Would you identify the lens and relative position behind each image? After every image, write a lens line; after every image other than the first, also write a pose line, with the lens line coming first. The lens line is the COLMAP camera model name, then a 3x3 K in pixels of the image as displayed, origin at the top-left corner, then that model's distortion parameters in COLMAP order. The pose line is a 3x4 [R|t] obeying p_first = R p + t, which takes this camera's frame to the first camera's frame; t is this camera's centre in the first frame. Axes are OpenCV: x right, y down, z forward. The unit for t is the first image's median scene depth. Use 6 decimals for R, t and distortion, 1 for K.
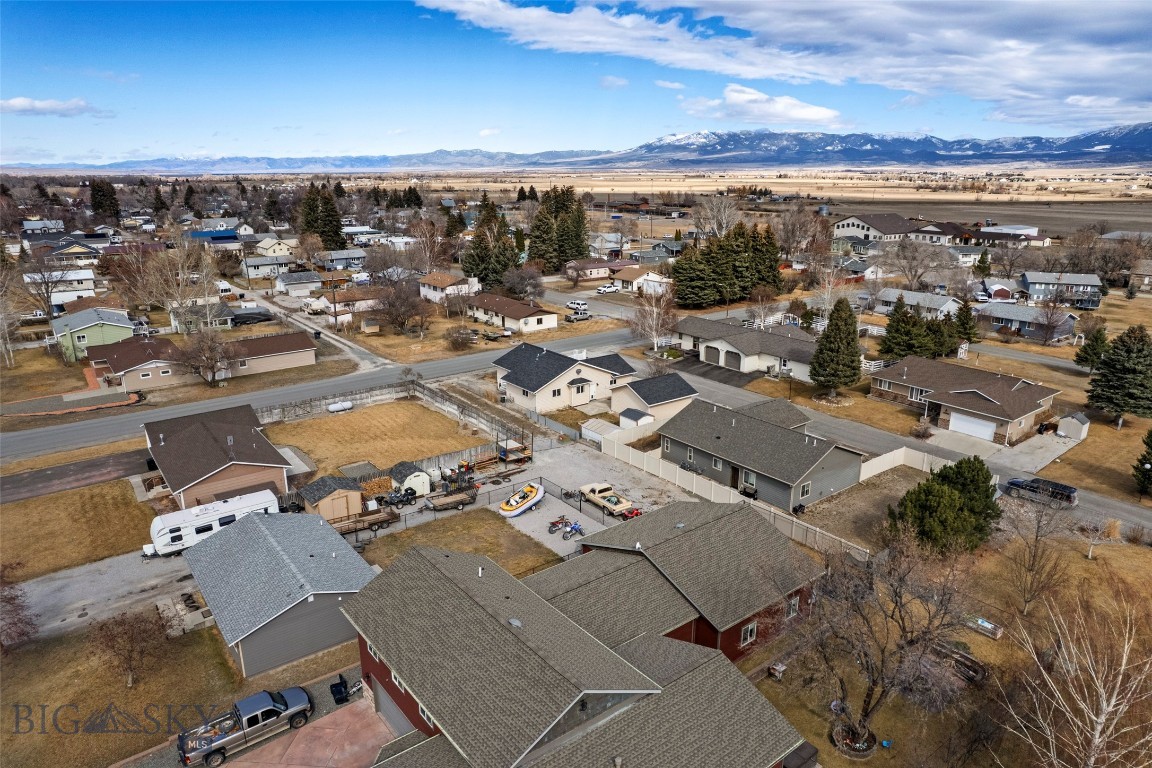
lens RADIAL K [[739.6, 0, 577.6], [0, 739.6, 382.1], [0, 0, 1]] dist [-0.083217, 0.076189]
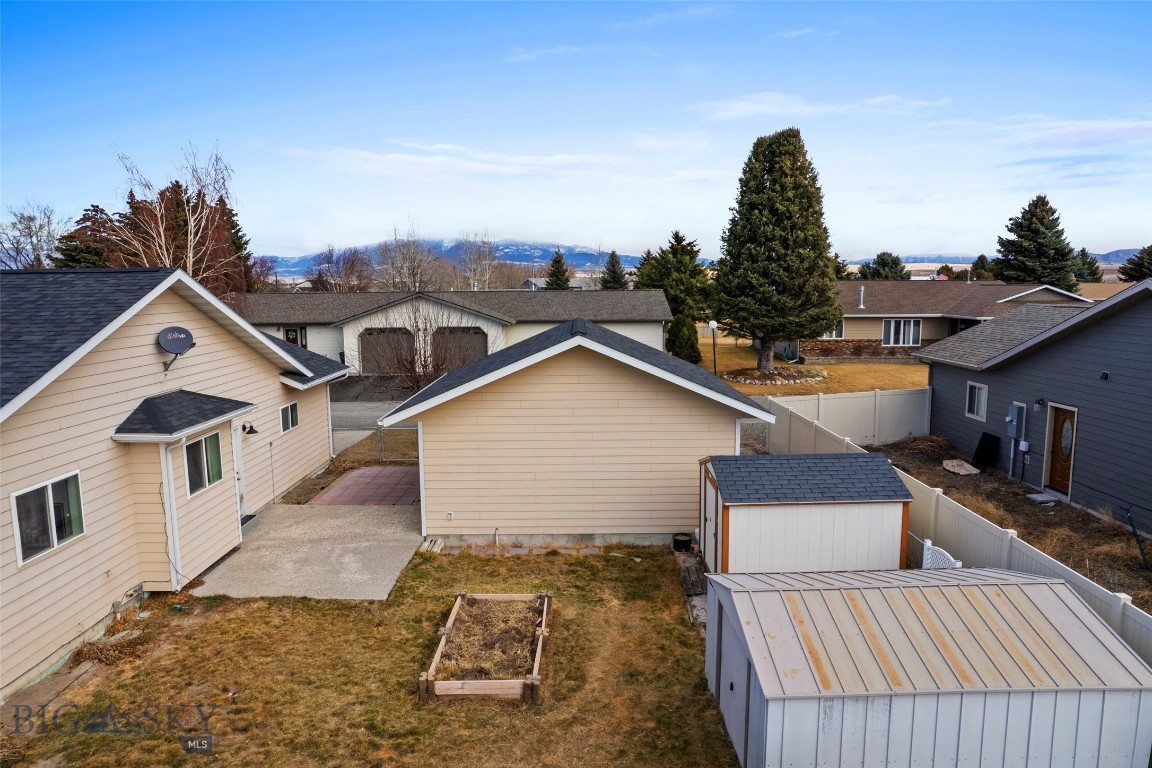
lens RADIAL K [[739.6, 0, 577.6], [0, 739.6, 382.1], [0, 0, 1]] dist [-0.083217, 0.076189]
pose [[0.595635, -0.112083, 0.795397, -0.058079], [0.233066, 0.971734, -0.037600, 0.014988], [-0.768700, 0.207776, 0.604922, 0.737352]]
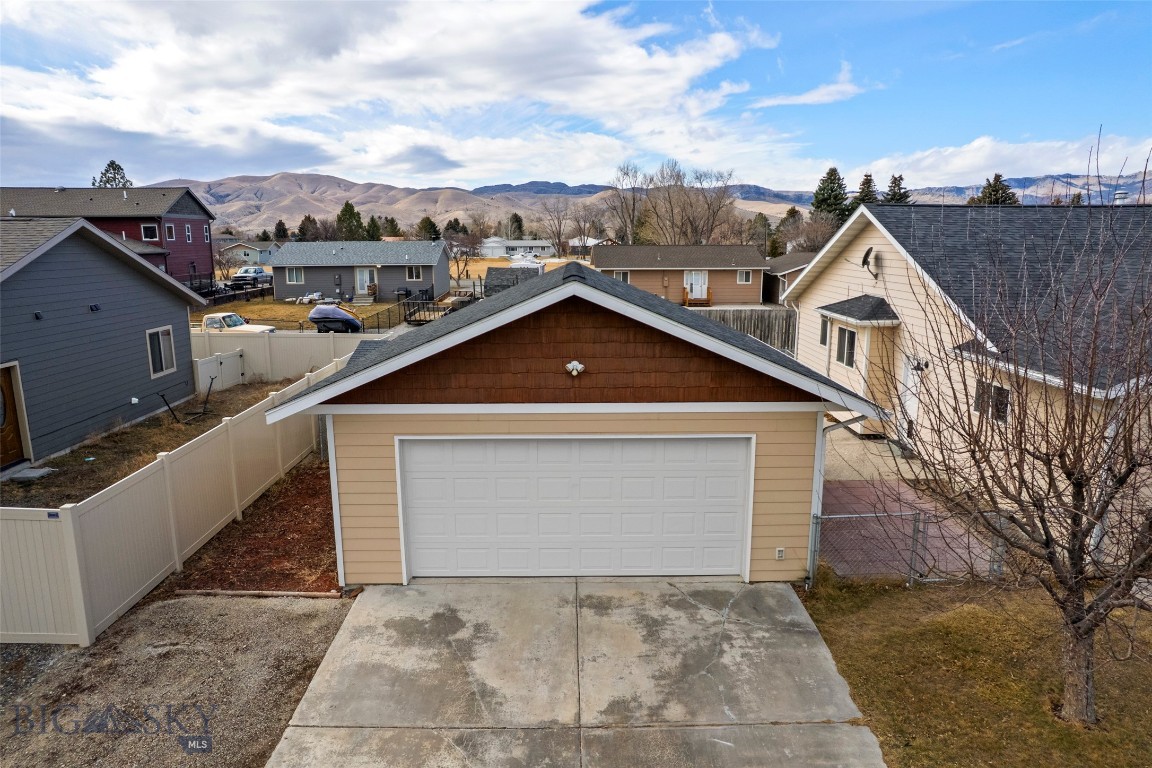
lens RADIAL K [[739.6, 0, 577.6], [0, 739.6, 382.1], [0, 0, 1]] dist [-0.083217, 0.076189]
pose [[-0.589745, 0.155051, -0.792565, 0.185161], [-0.223593, 0.911684, 0.344729, -0.030464], [0.776020, 0.380514, -0.502993, 0.911416]]
